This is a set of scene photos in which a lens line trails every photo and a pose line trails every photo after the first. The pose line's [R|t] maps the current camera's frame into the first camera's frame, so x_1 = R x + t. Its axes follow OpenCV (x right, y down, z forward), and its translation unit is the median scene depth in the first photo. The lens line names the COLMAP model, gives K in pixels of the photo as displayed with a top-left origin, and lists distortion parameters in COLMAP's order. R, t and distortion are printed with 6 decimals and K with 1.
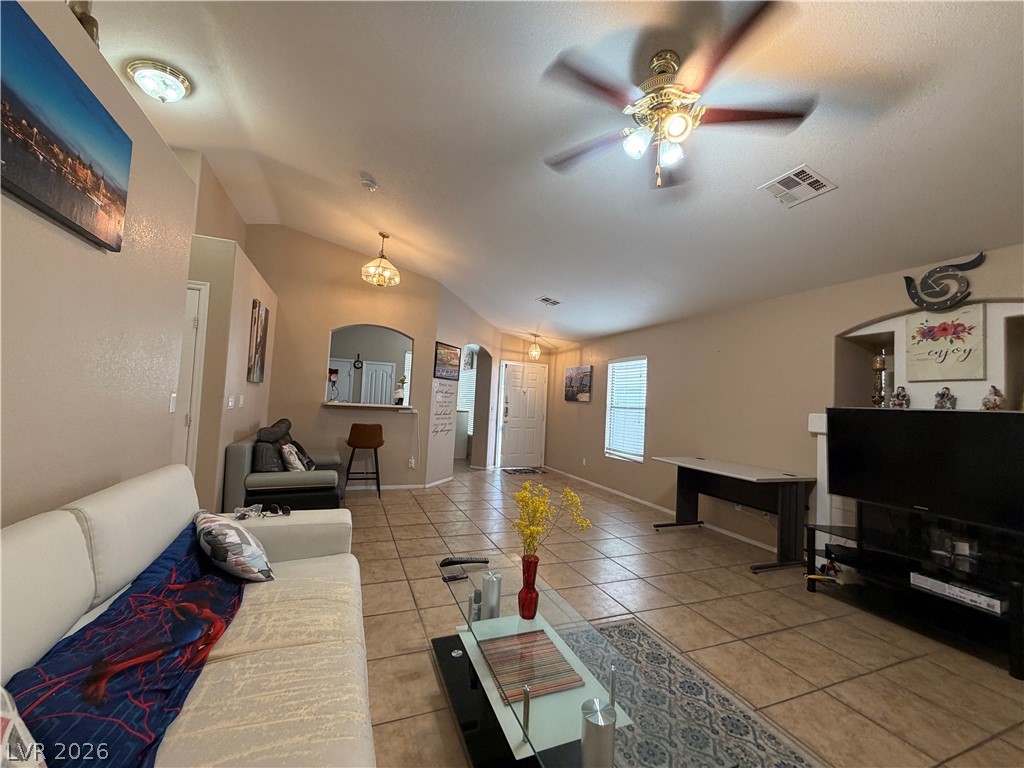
lens RADIAL K [[411.0, 0, 508.7], [0, 411.0, 383.6], [0, 0, 1]] dist [-0.002057, 0.000994]
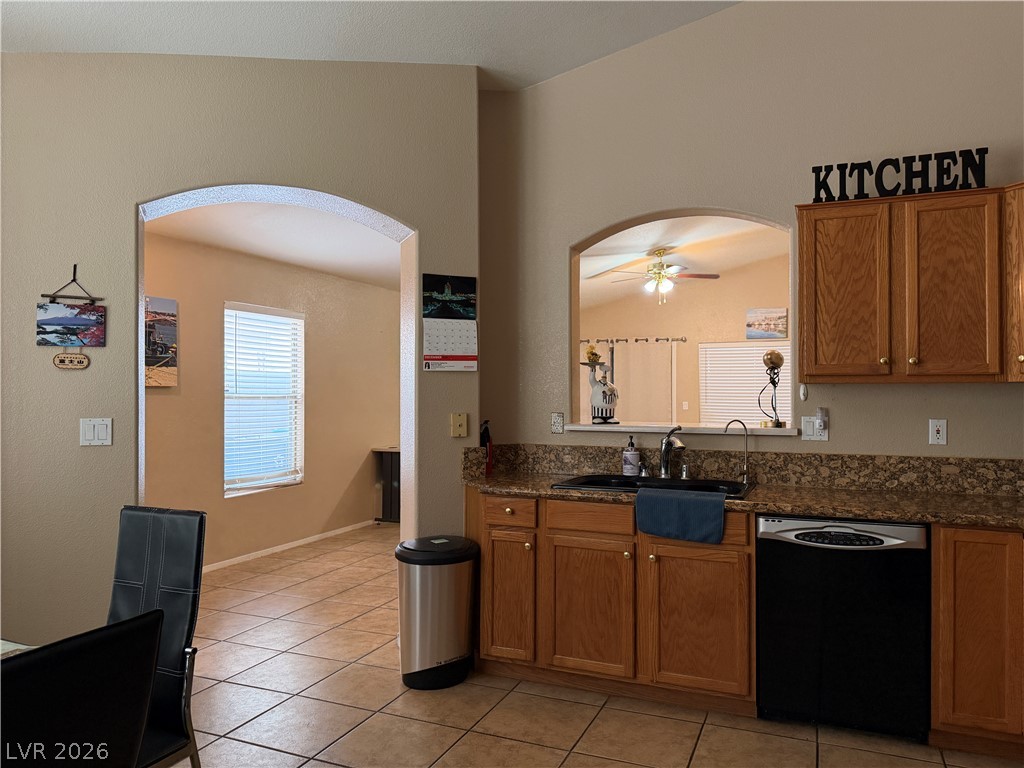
lens RADIAL K [[721.4, 0, 513.9], [0, 721.4, 383.2], [0, 0, 1]] dist [0.076599, -0.114104]
pose [[-0.708638, -0.040368, 0.704417, -1.202333], [-0.070436, 0.997422, -0.013699, 0.054498], [-0.702048, -0.059324, -0.709654, 2.714633]]
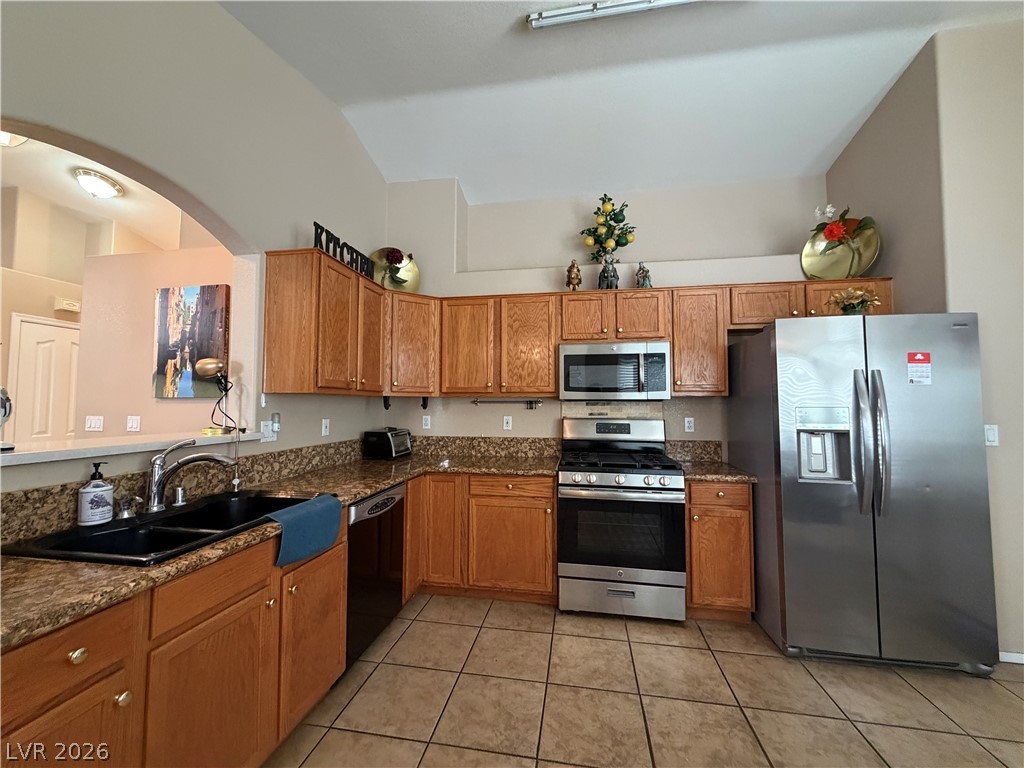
lens RADIAL K [[411.0, 0, 508.2], [0, 411.0, 383.4], [0, 0, 1]] dist [-0.002057, 0.000994]
pose [[-0.523718, -0.094836, -0.846596, -0.399797], [0.012996, 0.992779, -0.119251, 0.082094], [0.851793, -0.073456, -0.518704, 2.375436]]
